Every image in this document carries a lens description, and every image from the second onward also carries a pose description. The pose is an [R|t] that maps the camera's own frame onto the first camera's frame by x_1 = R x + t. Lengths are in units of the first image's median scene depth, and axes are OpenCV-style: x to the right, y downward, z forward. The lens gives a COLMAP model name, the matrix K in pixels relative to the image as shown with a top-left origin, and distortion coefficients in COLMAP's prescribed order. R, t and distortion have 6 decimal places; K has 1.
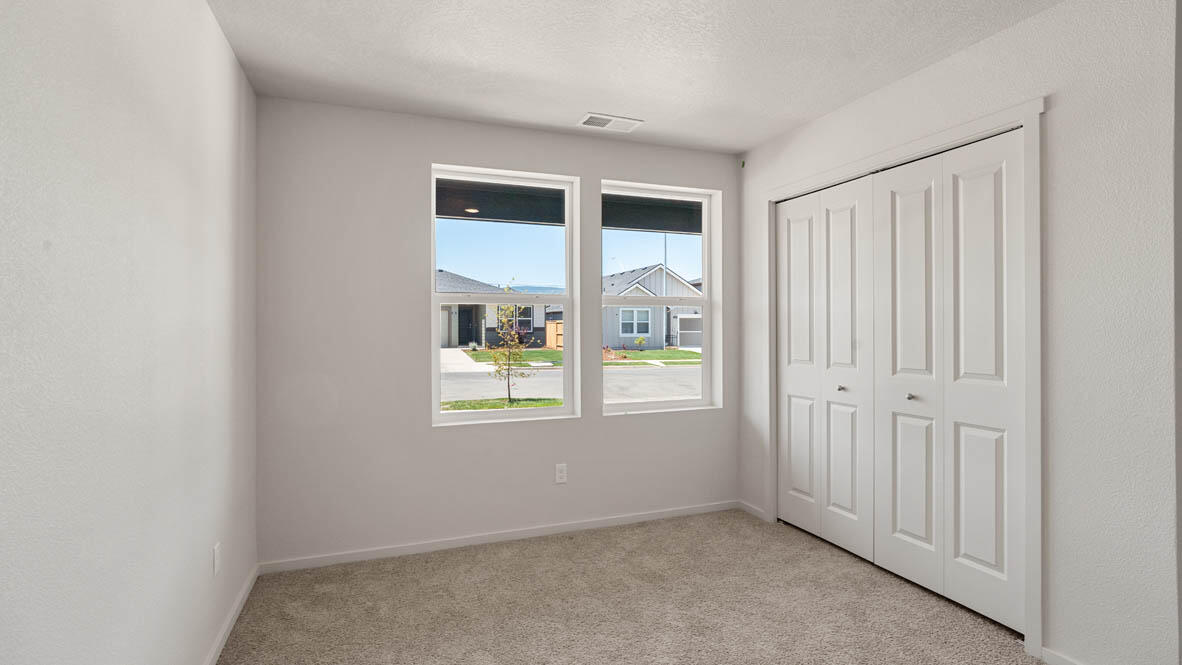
lens RADIAL K [[550.9, 0, 589.1], [0, 550.9, 324.8], [0, 0, 1]] dist [0.003289, 0.000543]
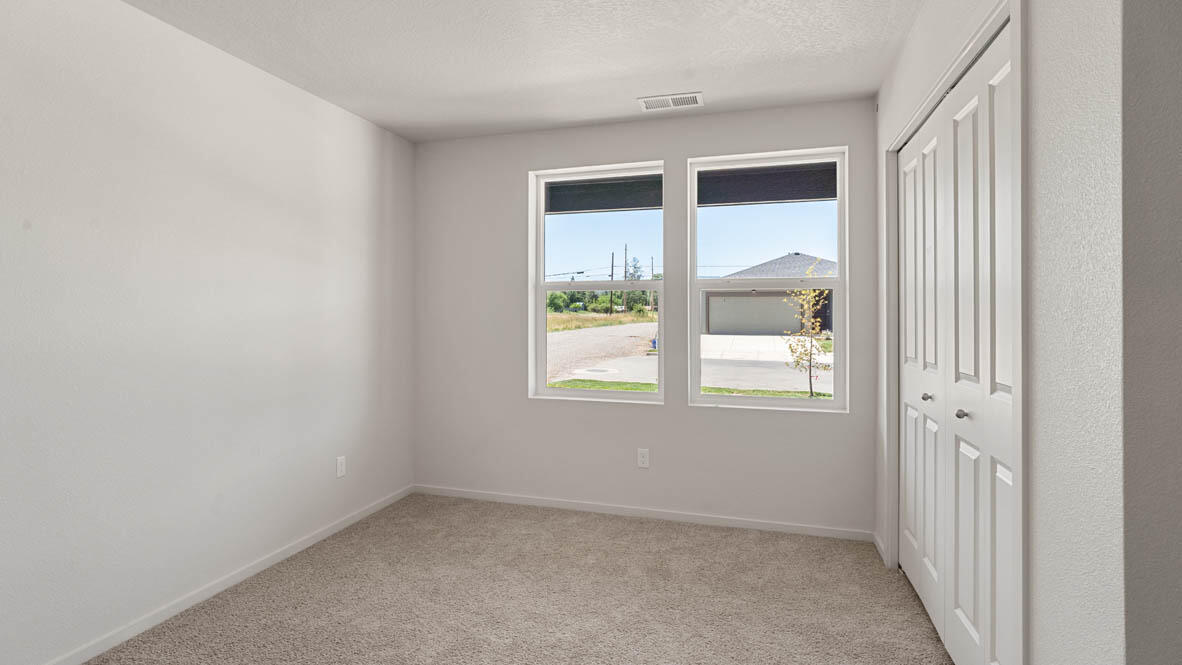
lens RADIAL K [[550.9, 0, 555.9], [0, 550.9, 310.6], [0, 0, 1]] dist [0.003289, 0.000543]
pose [[0.796298, 0.001046, -0.604904, 0.420453], [-0.002074, 0.999997, -0.001002, 0.002123], [0.604901, 0.002053, 0.796298, 0.100363]]
